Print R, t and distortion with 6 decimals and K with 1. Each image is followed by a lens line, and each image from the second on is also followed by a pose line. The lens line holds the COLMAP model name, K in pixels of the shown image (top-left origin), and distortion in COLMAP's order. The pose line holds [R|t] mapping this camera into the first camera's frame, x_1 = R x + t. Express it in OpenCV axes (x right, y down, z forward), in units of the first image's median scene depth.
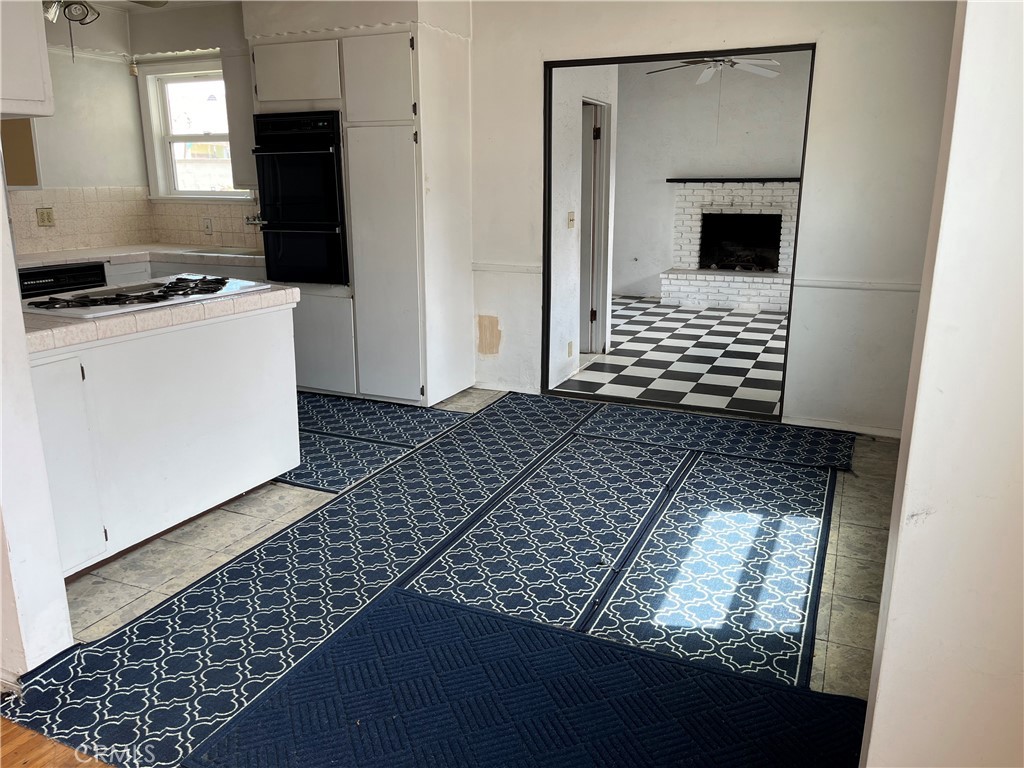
lens RADIAL K [[778.8, 0, 518.6], [0, 778.8, 385.5], [0, 0, 1]] dist [0.035488, -0.057189]
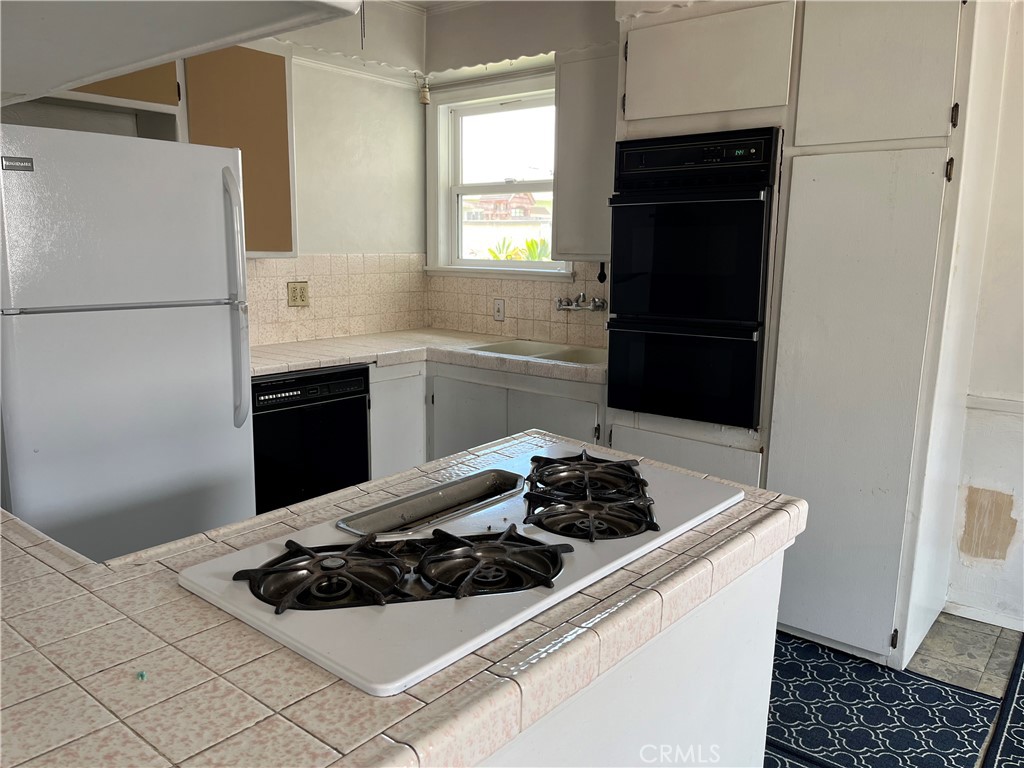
lens RADIAL K [[778.8, 0, 508.2], [0, 778.8, 386.2], [0, 0, 1]] dist [0.035488, -0.057189]
pose [[0.961717, 0.057507, -0.267943, -0.219478], [-0.077897, 0.994768, -0.066091, -0.098182], [0.262740, 0.084433, 0.961165, 0.364328]]
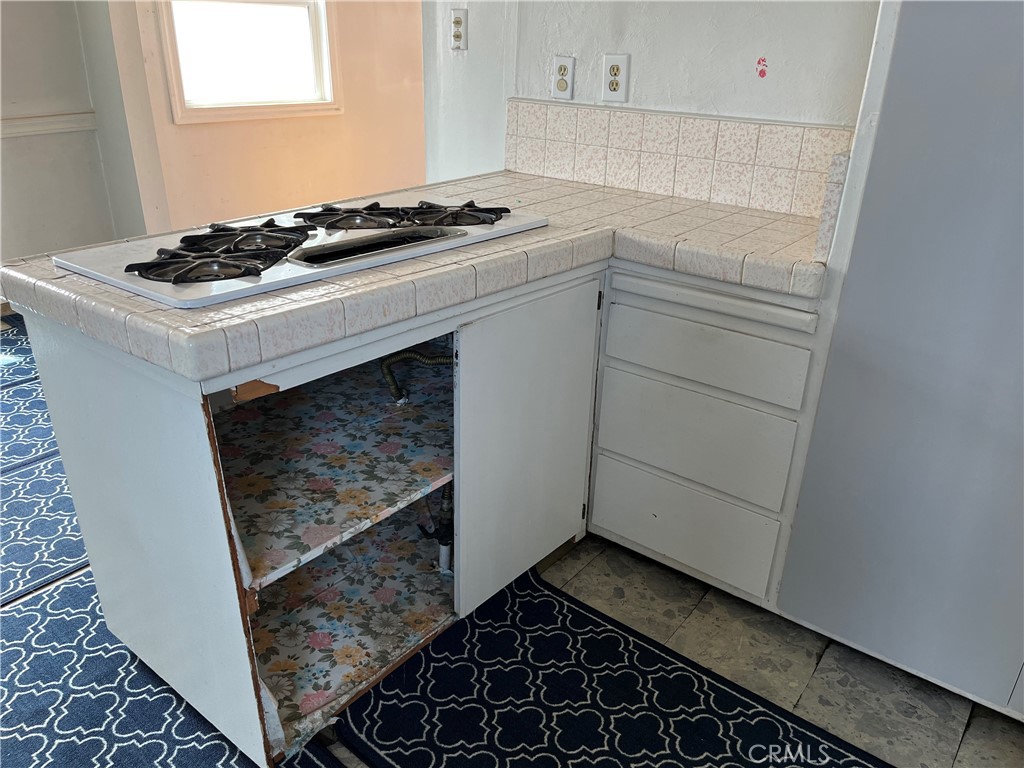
lens RADIAL K [[778.8, 0, 512.8], [0, 778.8, 385.6], [0, 0, 1]] dist [0.035488, -0.057189]
pose [[-0.966633, -0.123496, 0.224432, -0.429069], [0.044959, 0.780732, 0.623247, -0.212008], [-0.252190, 0.612541, -0.749129, 0.851089]]
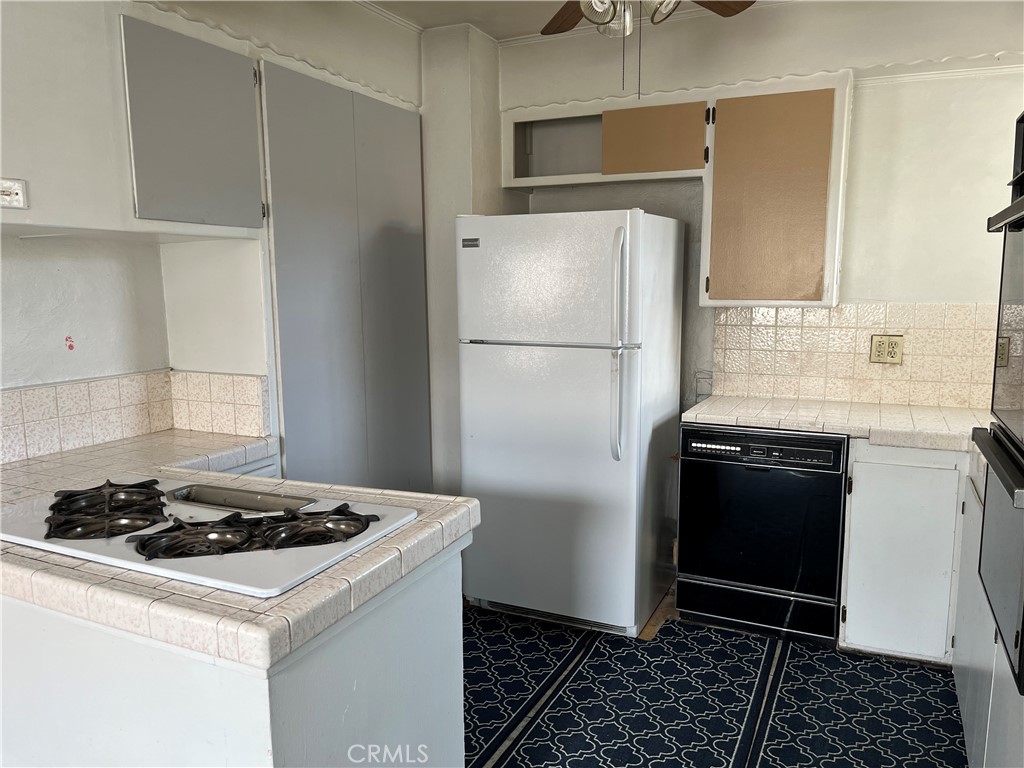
lens RADIAL K [[778.8, 0, 513.3], [0, 778.8, 386.5], [0, 0, 1]] dist [0.035488, -0.057189]
pose [[-0.015719, 0.132426, -0.991068, 0.024441], [-0.246071, 0.960194, 0.132203, -0.198185], [0.969124, 0.245951, 0.017493, 0.715450]]
